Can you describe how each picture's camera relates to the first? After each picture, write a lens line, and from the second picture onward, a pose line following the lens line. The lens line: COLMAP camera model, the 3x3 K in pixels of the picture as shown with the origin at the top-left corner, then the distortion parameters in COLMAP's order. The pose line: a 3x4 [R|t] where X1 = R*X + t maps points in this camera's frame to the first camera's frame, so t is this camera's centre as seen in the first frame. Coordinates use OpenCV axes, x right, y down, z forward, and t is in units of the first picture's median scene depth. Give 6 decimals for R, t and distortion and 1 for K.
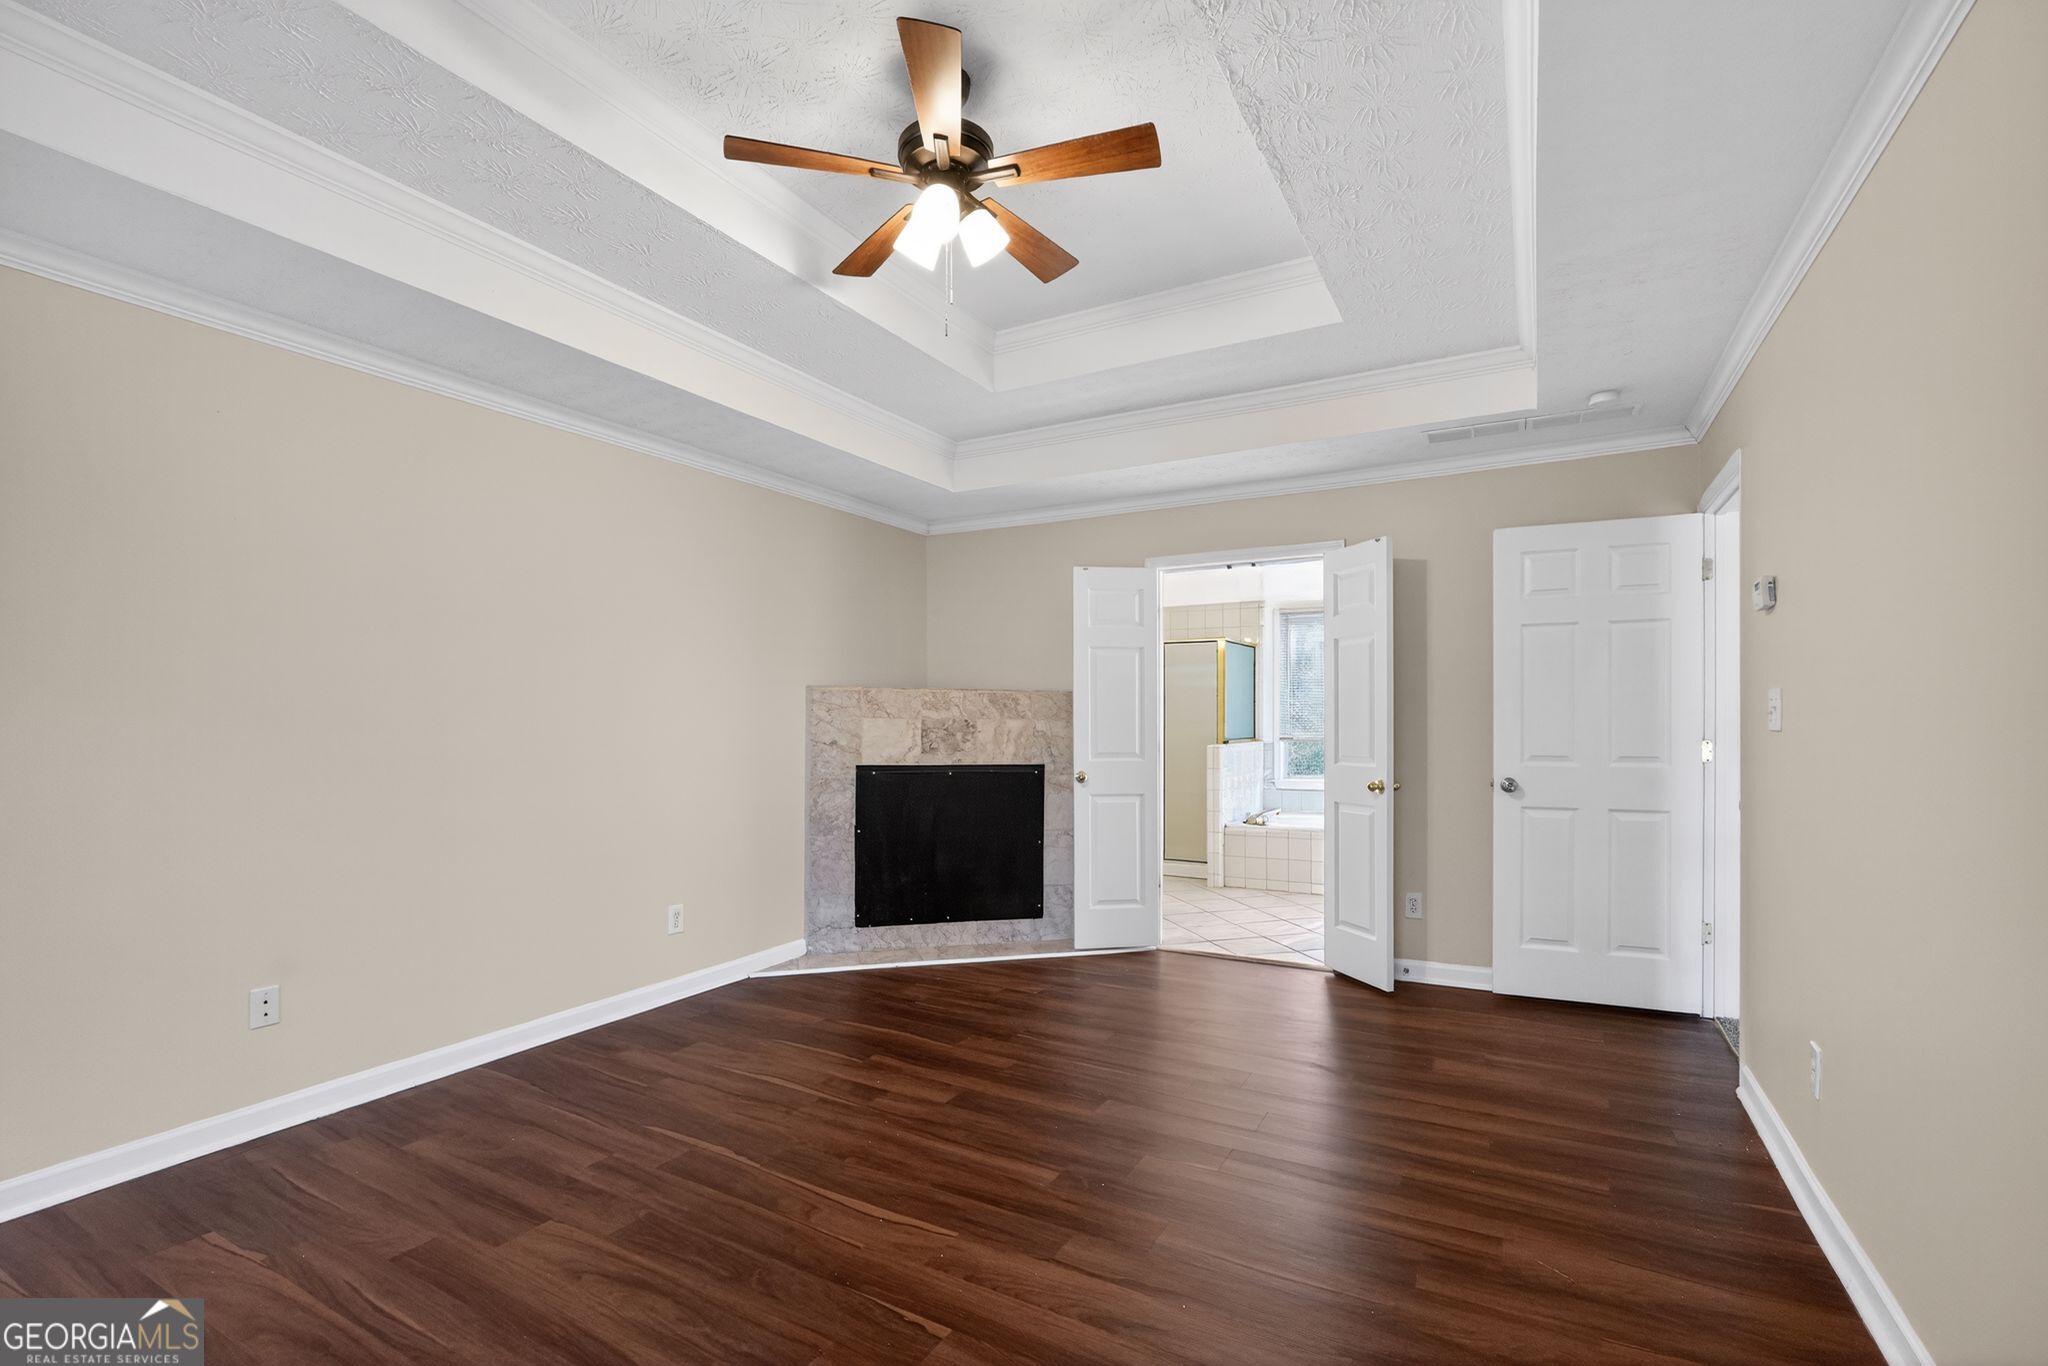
lens RADIAL K [[917.6, 0, 1001.5], [0, 917.6, 716.0], [0, 0, 1]] dist [-0.018236, 0.002955]
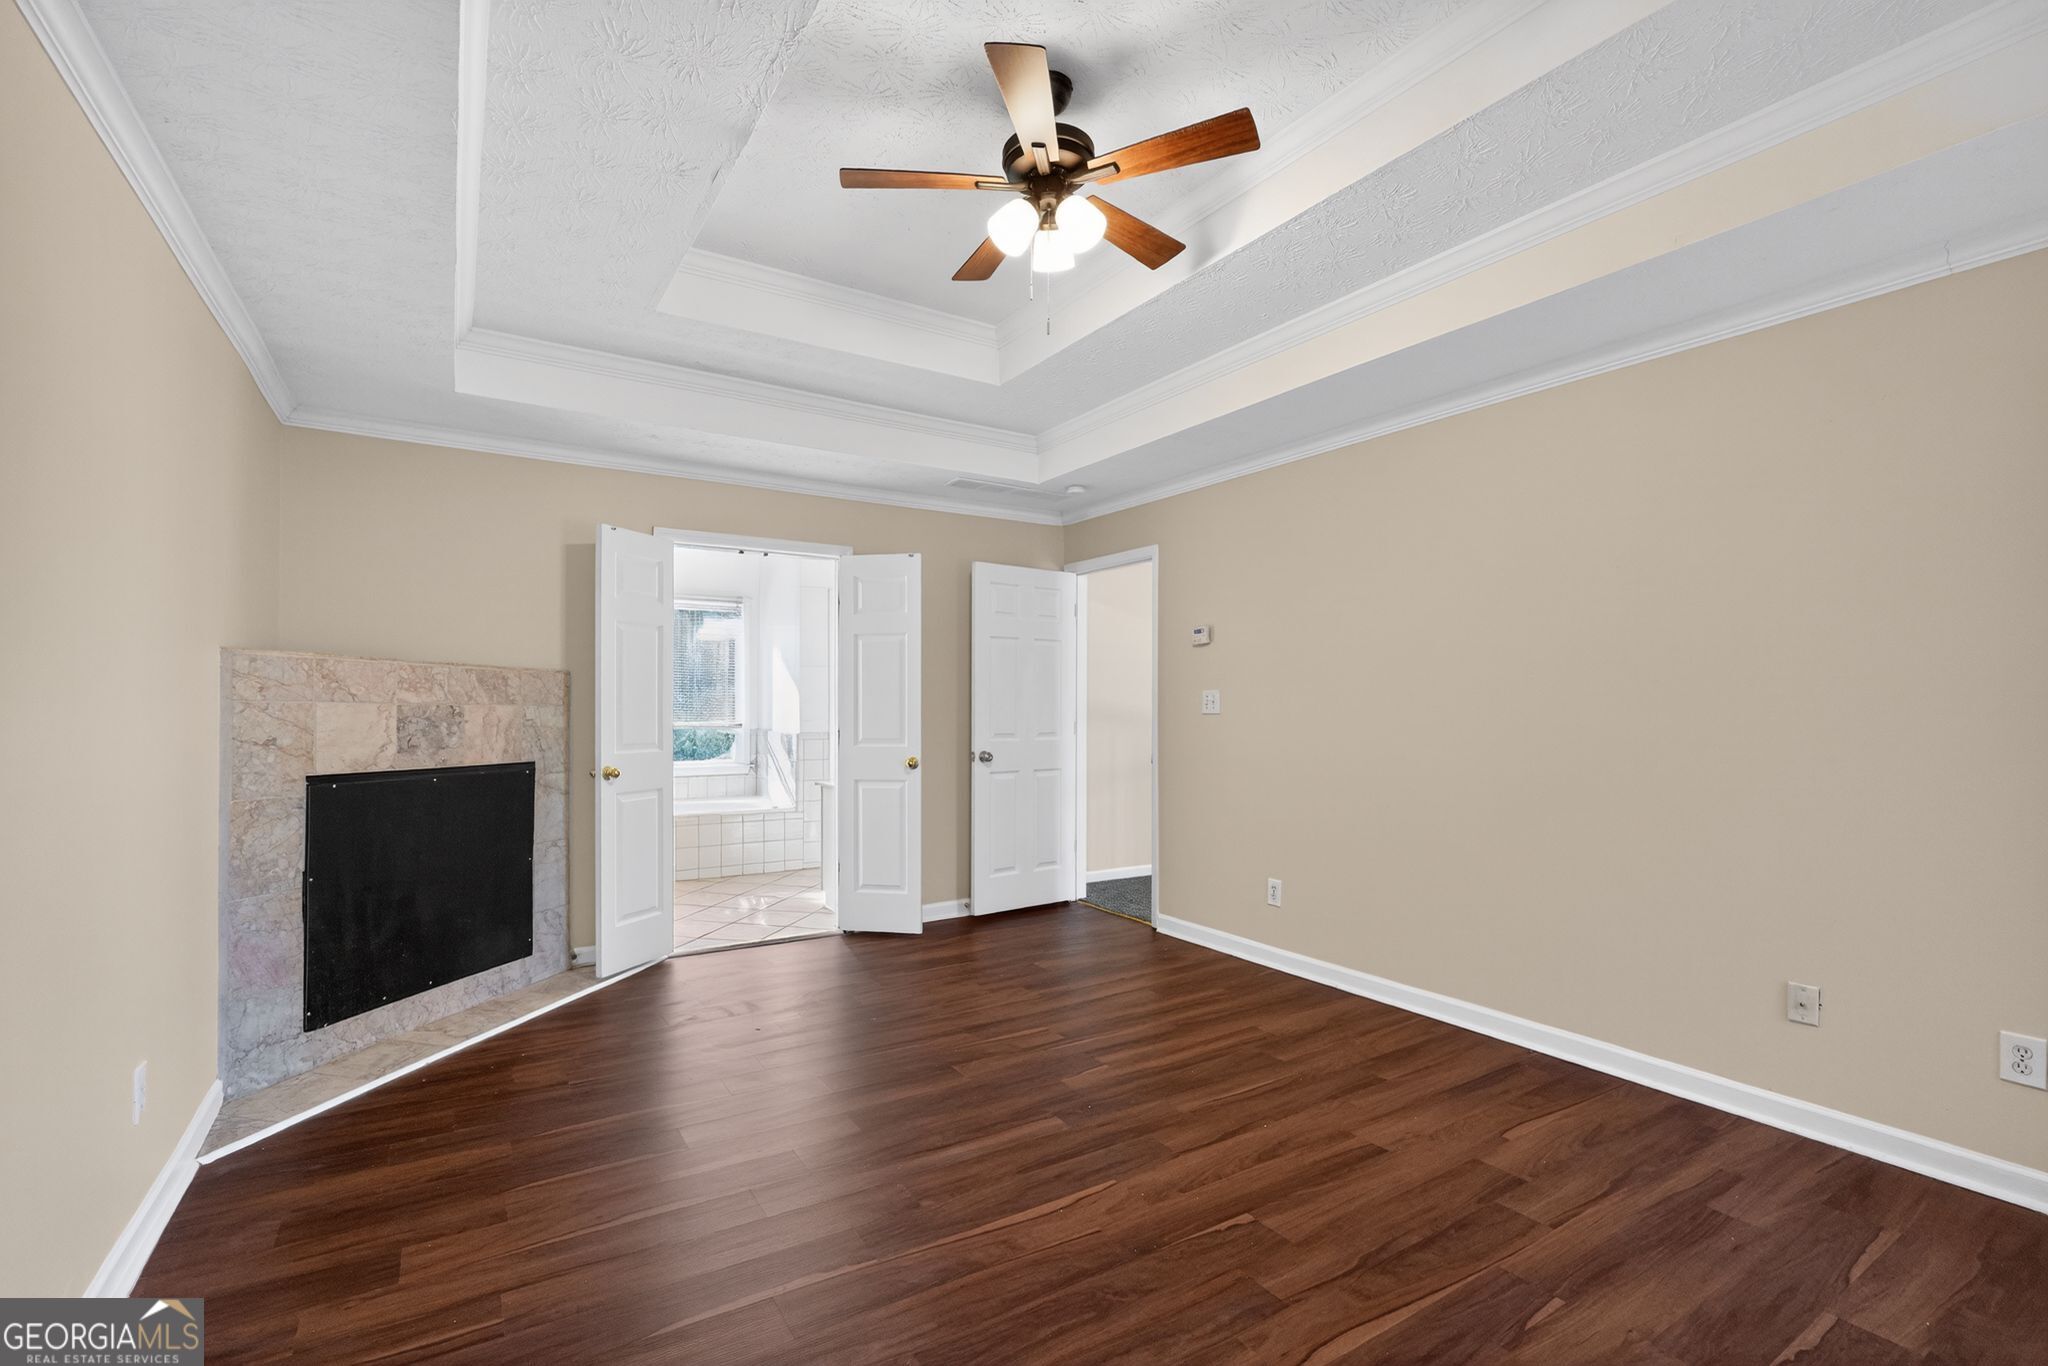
lens RADIAL K [[917.6, 0, 1022.3], [0, 917.6, 694.0], [0, 0, 1]] dist [-0.018236, 0.002955]
pose [[0.459664, 0.014351, 0.887977, -0.490871], [-0.006289, 0.999897, -0.012904, 0.001785], [-0.888071, 0.000347, 0.459706, 0.273899]]
